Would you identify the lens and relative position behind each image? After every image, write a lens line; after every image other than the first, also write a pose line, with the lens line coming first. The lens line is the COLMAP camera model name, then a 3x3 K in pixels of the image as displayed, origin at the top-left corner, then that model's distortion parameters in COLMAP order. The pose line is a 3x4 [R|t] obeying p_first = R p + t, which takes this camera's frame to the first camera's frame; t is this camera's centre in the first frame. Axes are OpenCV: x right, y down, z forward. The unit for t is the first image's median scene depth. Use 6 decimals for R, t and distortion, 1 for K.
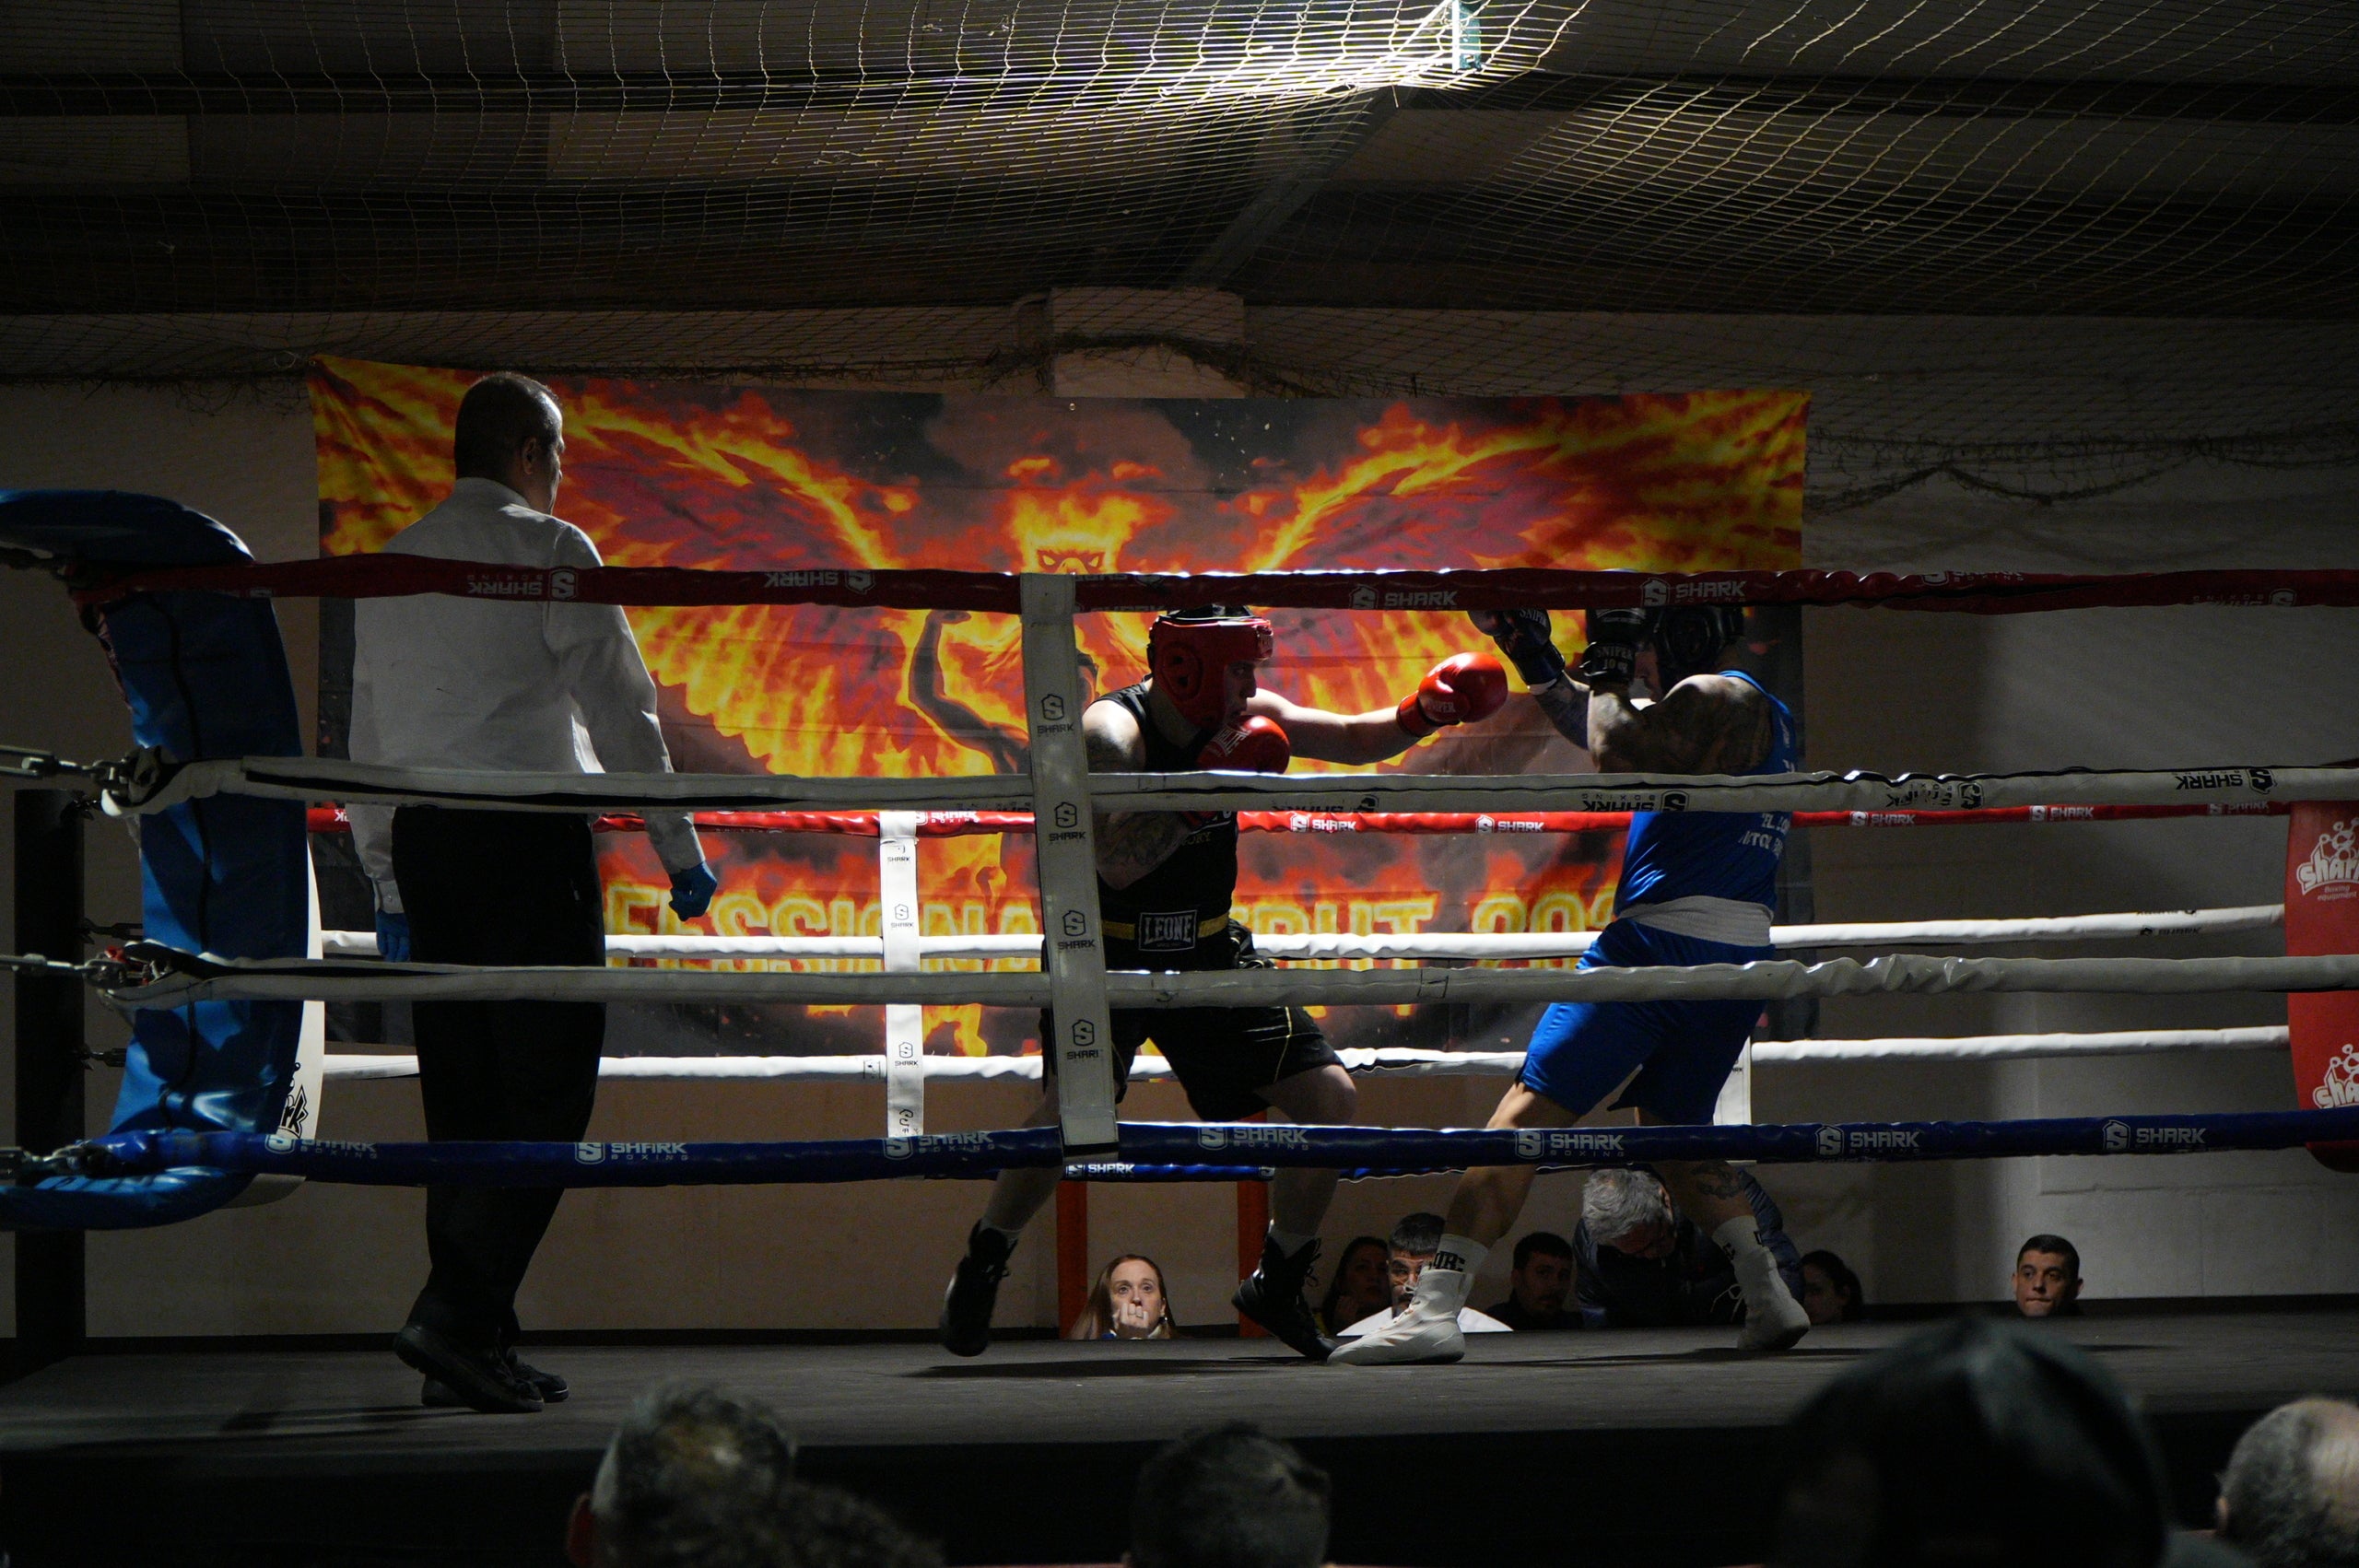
lens RADIAL K [[6013.6, 0, 1182.0], [0, 6013.6, 791.5], [0, 0, 1]] dist [-0.593329, 0.000000]
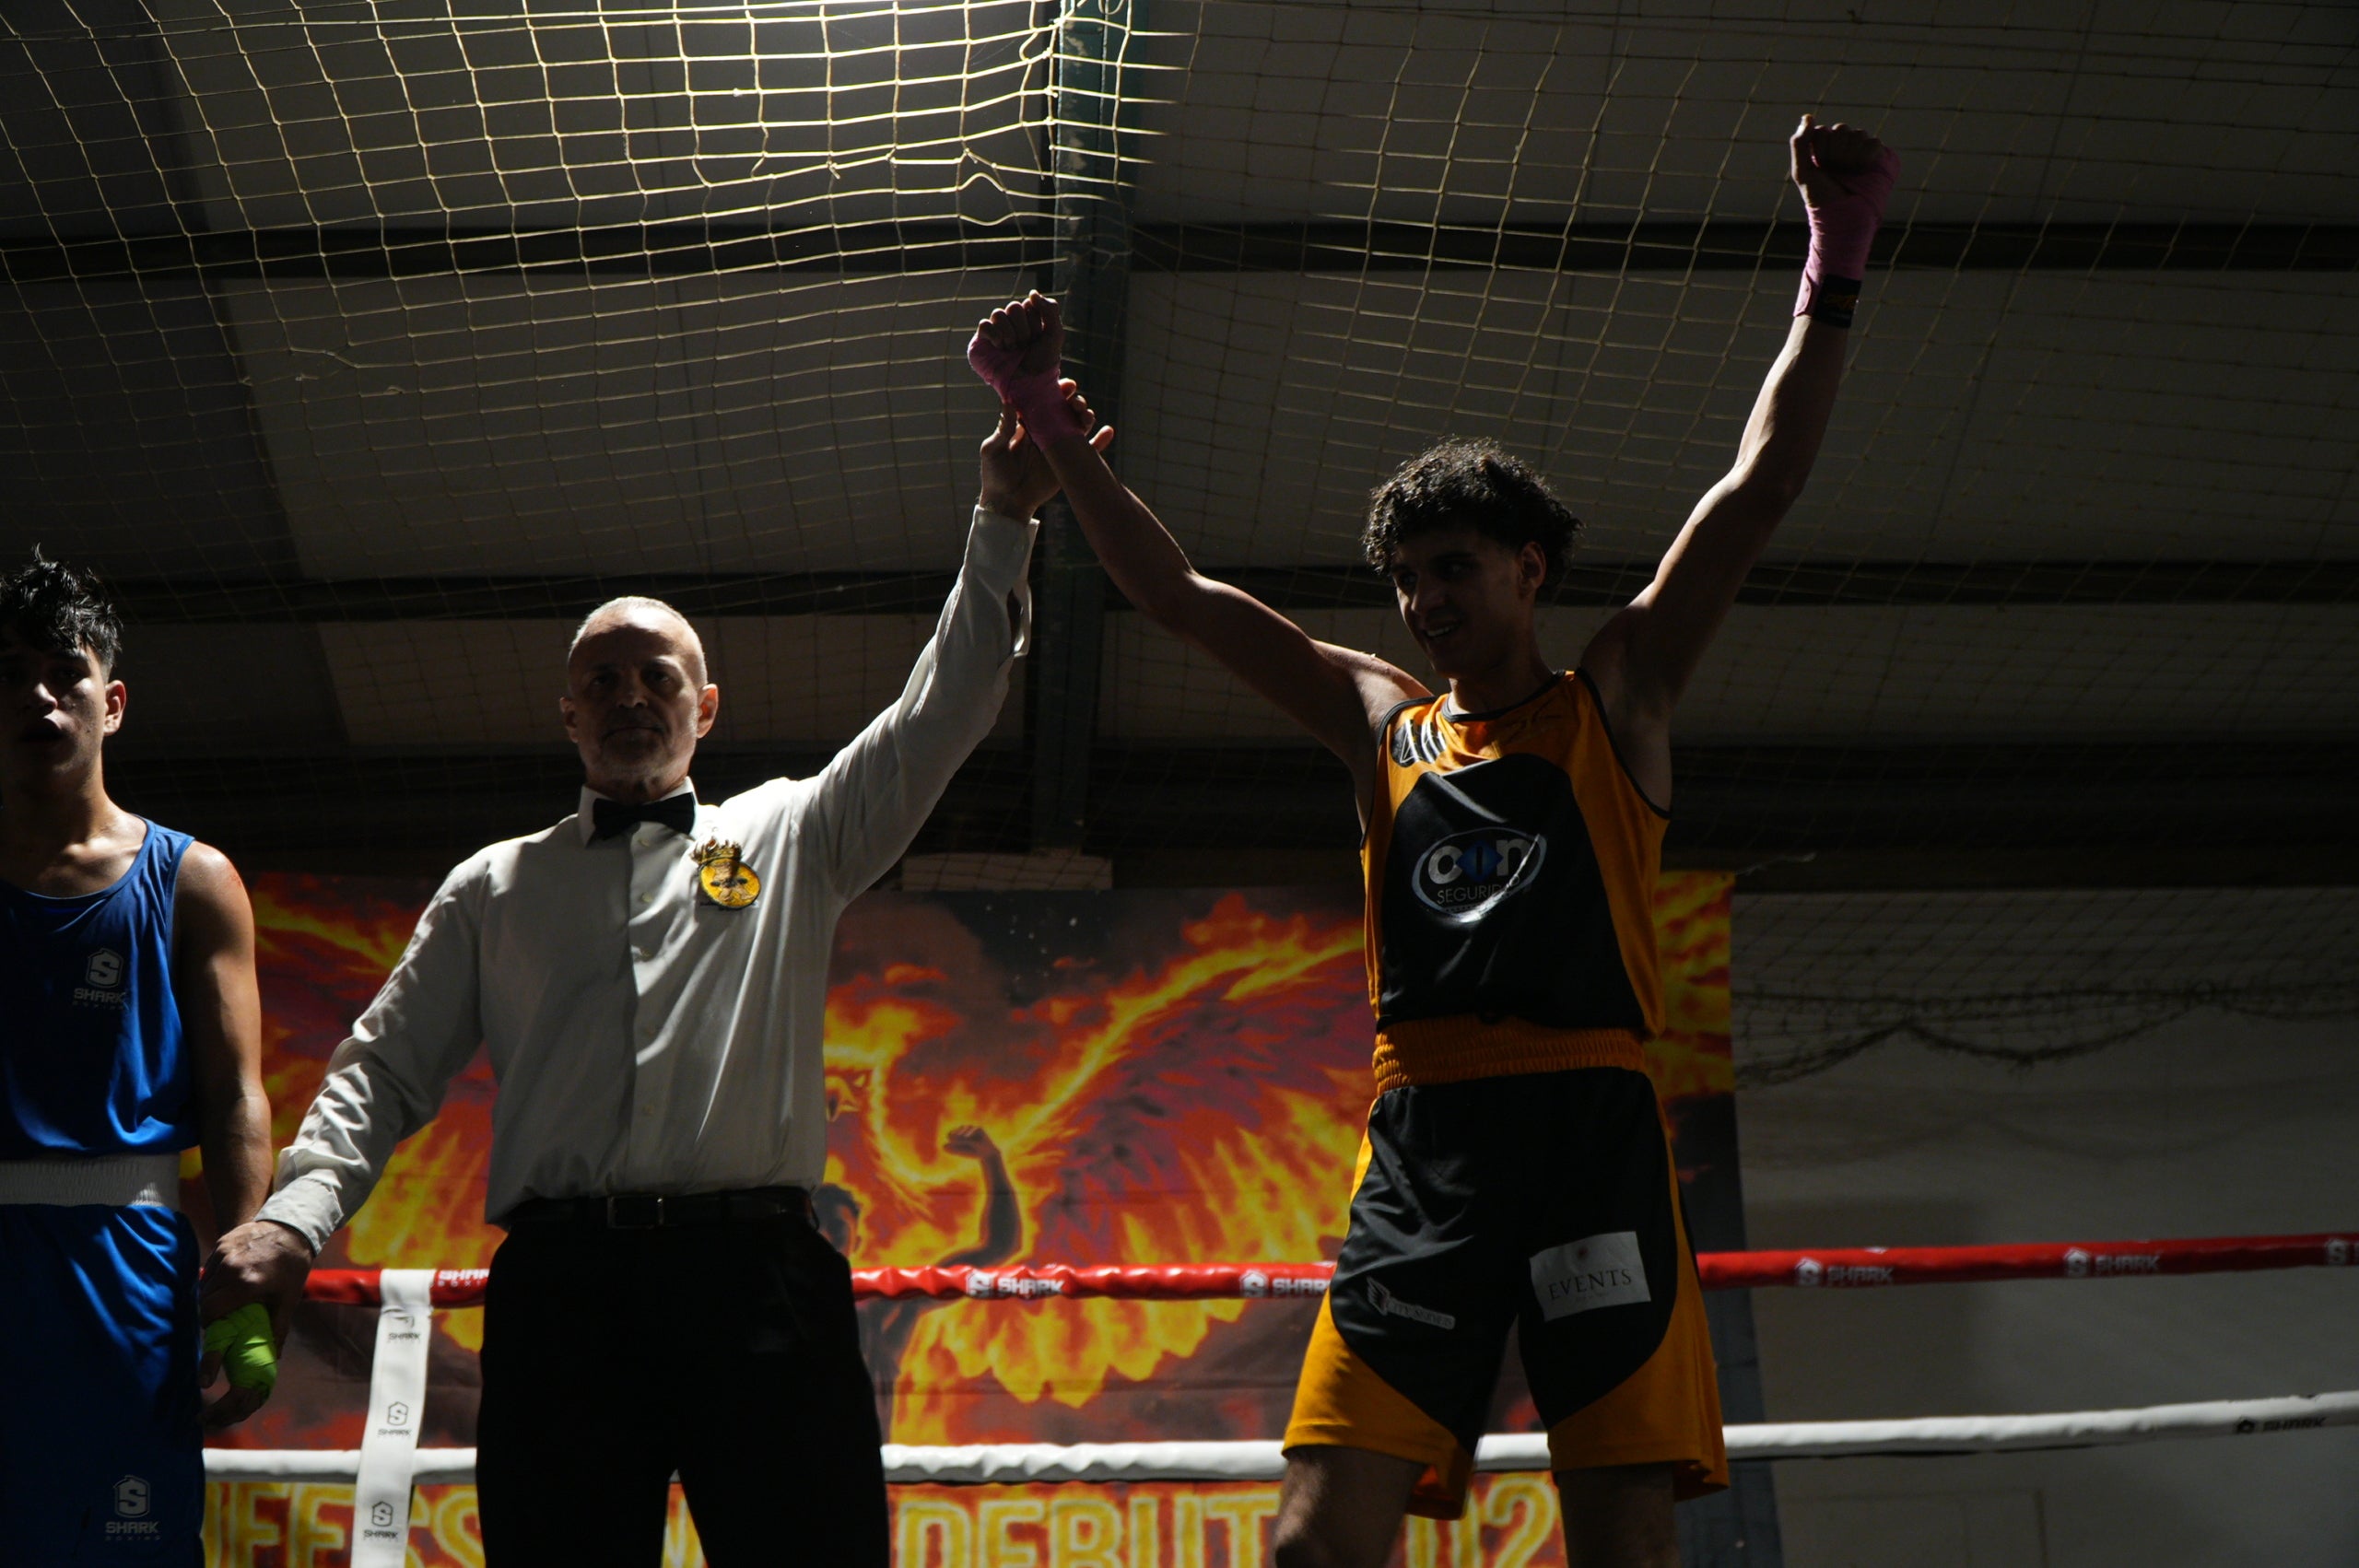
lens RADIAL K [[3275.7, 0, 1217.1], [0, 3275.7, 794.6], [0, 0, 1]] dist [-0.088752, 0.000000]
pose [[0.996472, -0.037642, -0.075010, 0.069418], [0.015398, 0.960603, -0.277497, 0.049446], [0.082501, 0.275363, 0.957794, 0.561434]]
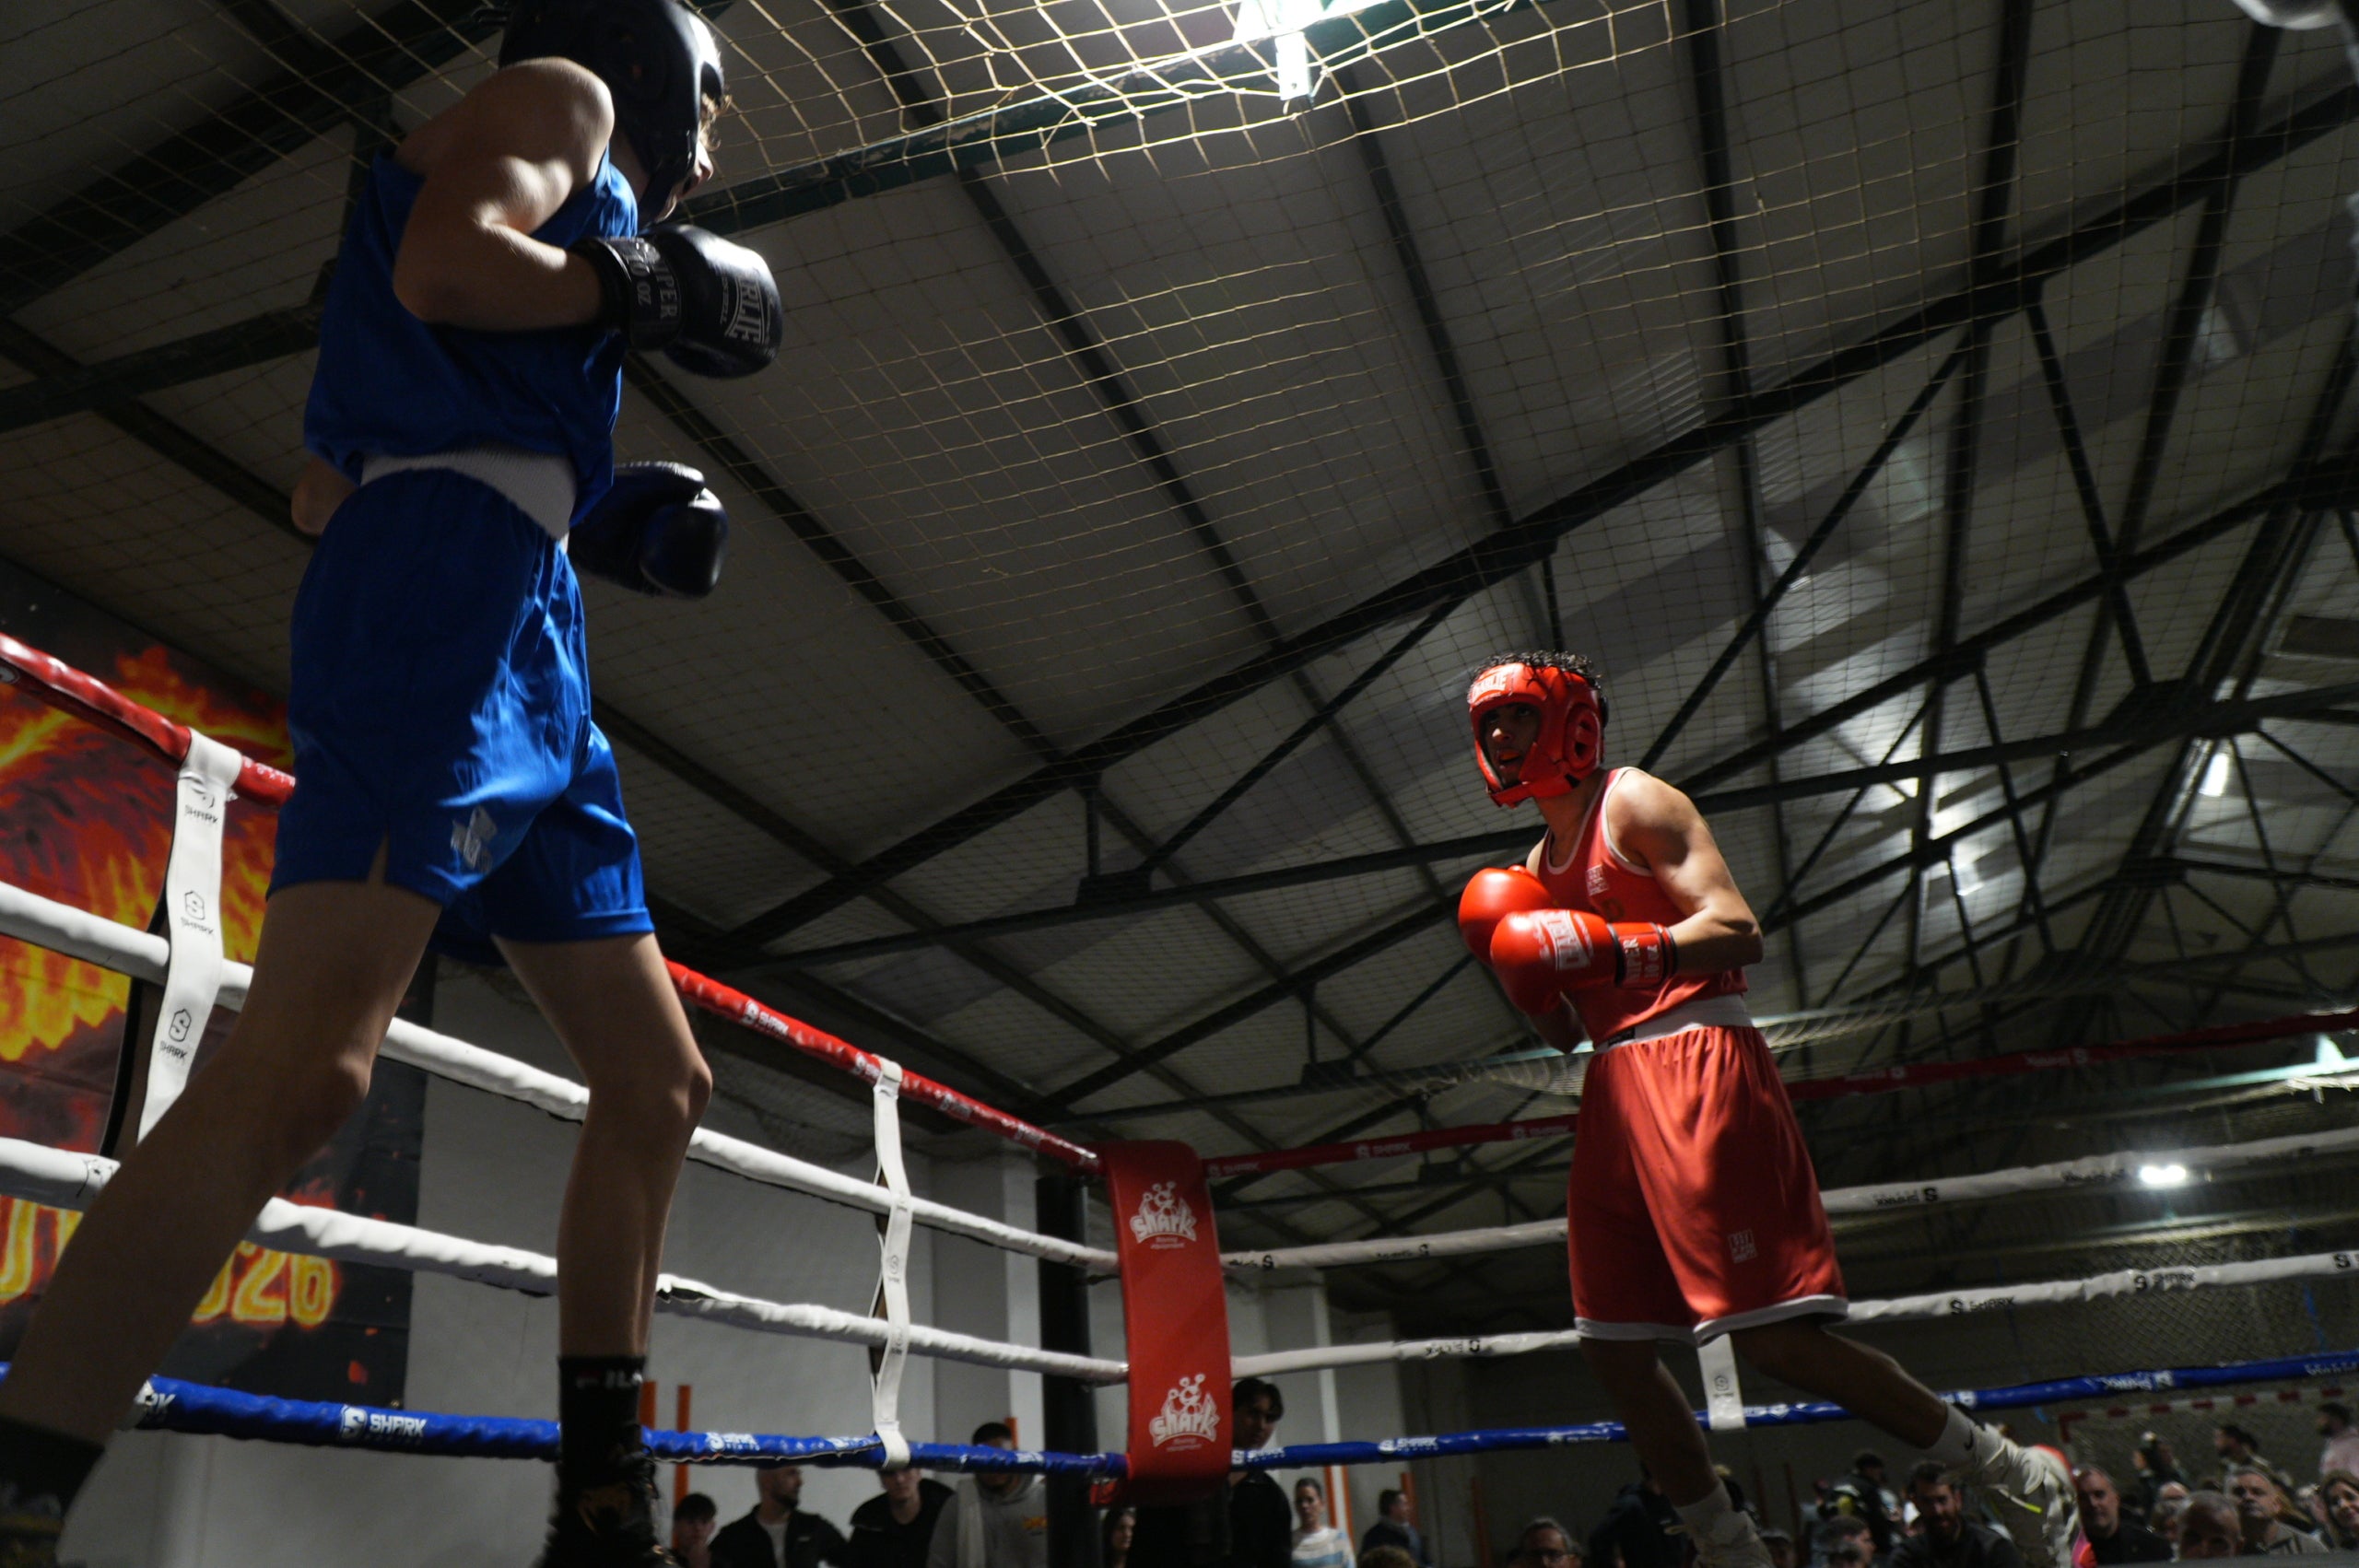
lens RADIAL K [[1900.5, 0, 1183.4], [0, 1900.5, 805.1], [0, 0, 1]] dist [0.035231, 0.010065]
pose [[0.417291, 0.324123, 0.849007, -0.141462], [0.012077, 0.932174, -0.361810, 0.066763], [-0.908693, 0.161234, 0.385073, 0.753200]]
